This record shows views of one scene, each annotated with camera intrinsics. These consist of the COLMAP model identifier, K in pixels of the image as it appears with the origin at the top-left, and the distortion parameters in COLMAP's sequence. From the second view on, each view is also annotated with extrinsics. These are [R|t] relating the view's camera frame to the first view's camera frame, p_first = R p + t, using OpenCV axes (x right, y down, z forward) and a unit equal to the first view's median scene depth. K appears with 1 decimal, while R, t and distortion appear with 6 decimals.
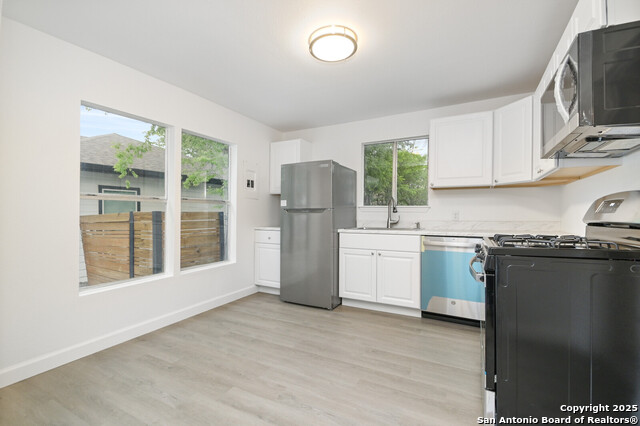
lens RADIAL K [[285.7, 0, 320.0], [0, 285.7, 213.0], [0, 0, 1]] dist [-0.000562, -0.000280]
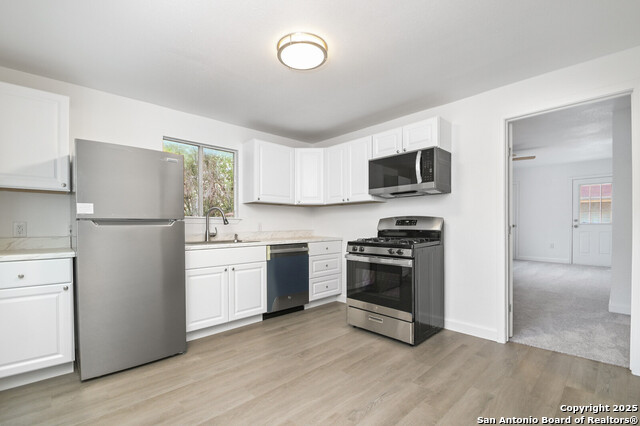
lens RADIAL K [[281.7, 0, 321.6], [0, 281.7, 223.4], [0, 0, 1]] dist [-0.000886, 0.000047]
pose [[0.318109, 0.000422, 0.948054, -0.601583], [-0.001588, 0.999999, 0.000087, -0.006403], [-0.948053, -0.001533, 0.318109, 0.448920]]
